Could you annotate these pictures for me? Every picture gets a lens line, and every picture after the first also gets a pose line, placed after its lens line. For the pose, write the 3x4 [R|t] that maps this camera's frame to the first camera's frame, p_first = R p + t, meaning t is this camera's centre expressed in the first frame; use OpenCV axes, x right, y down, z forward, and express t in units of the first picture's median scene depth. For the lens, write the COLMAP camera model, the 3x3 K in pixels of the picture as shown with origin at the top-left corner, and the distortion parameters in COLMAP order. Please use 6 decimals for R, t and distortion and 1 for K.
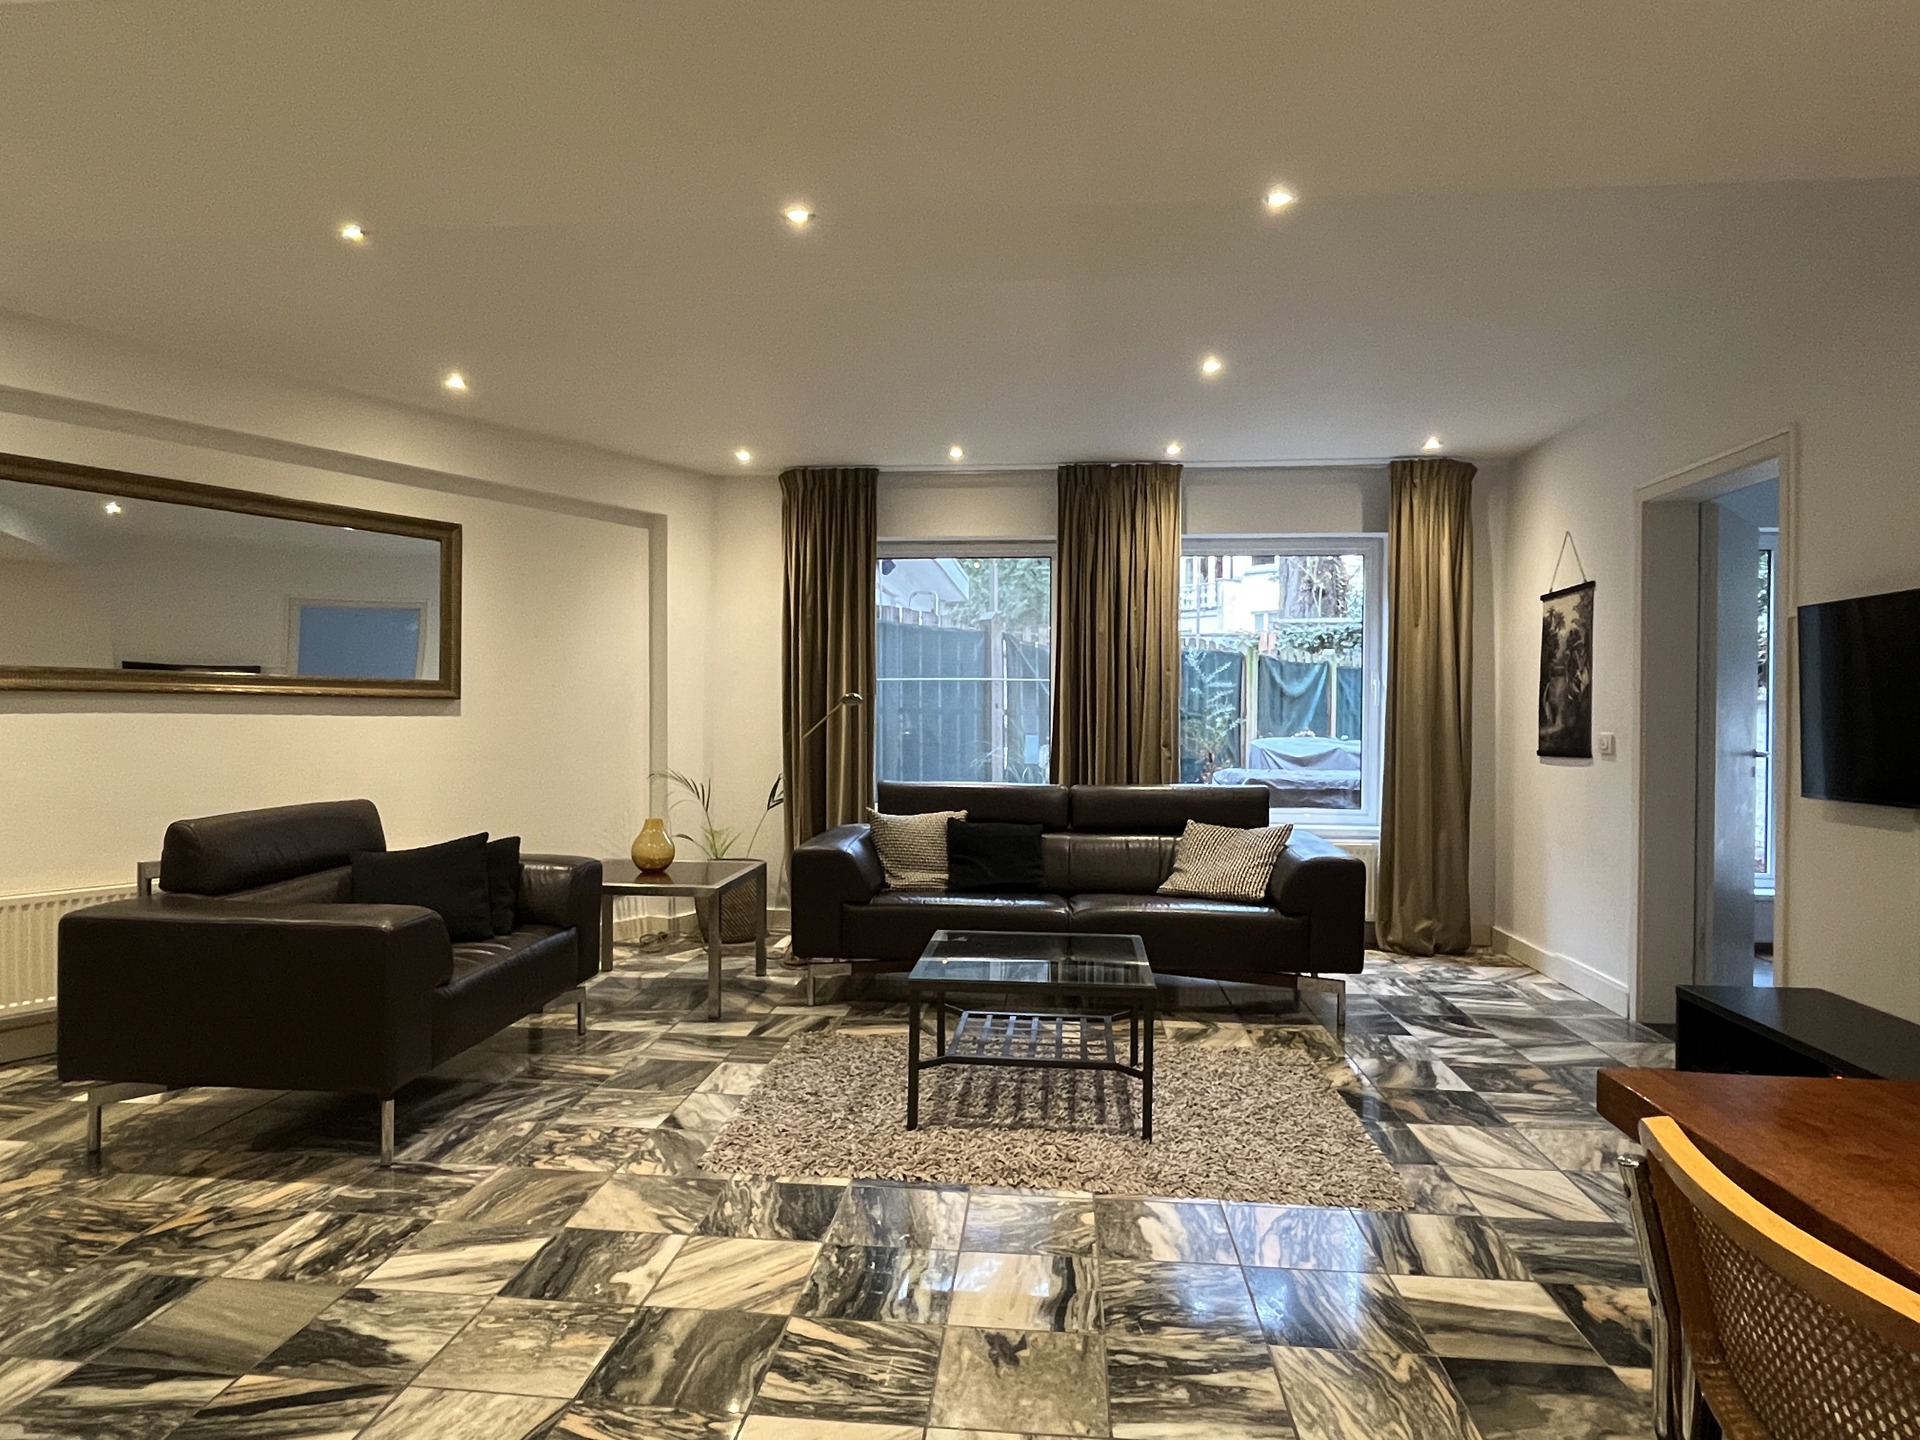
lens RADIAL K [[1119.9, 0, 949.7], [0, 1119.9, 722.8], [0, 0, 1]] dist [-0.001070, -0.000566]
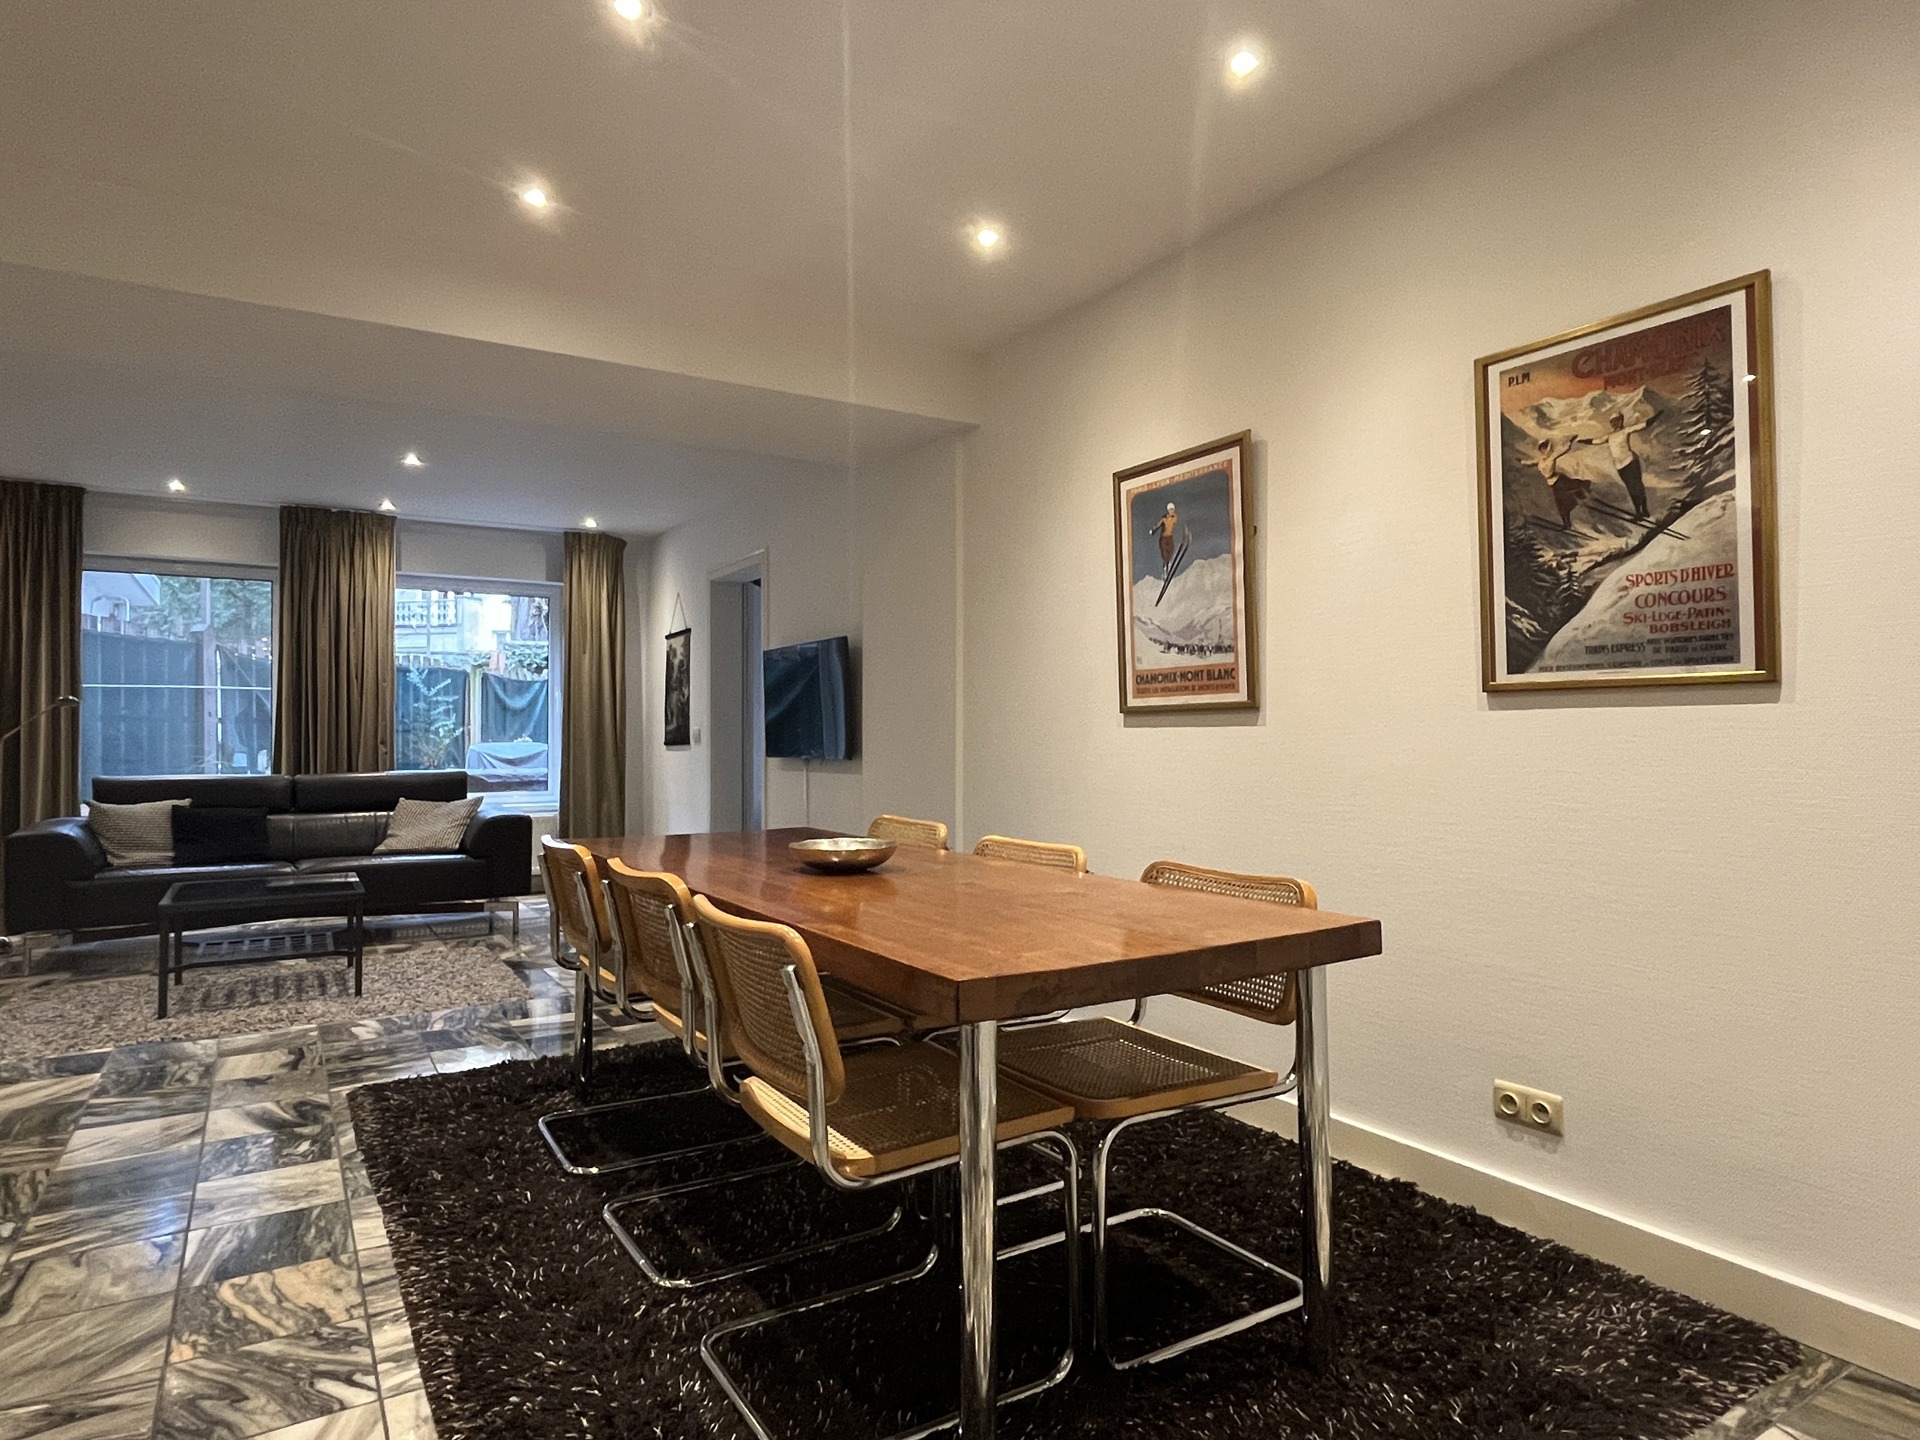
lens RADIAL K [[1119.9, 0, 949.7], [0, 1119.9, 722.8], [0, 0, 1]] dist [-0.001070, -0.000566]
pose [[0.799894, -0.001462, 0.600140, -0.048833], [0.012716, 0.999814, -0.014512, 0.025274], [-0.600007, 0.019240, 0.799763, -0.374045]]
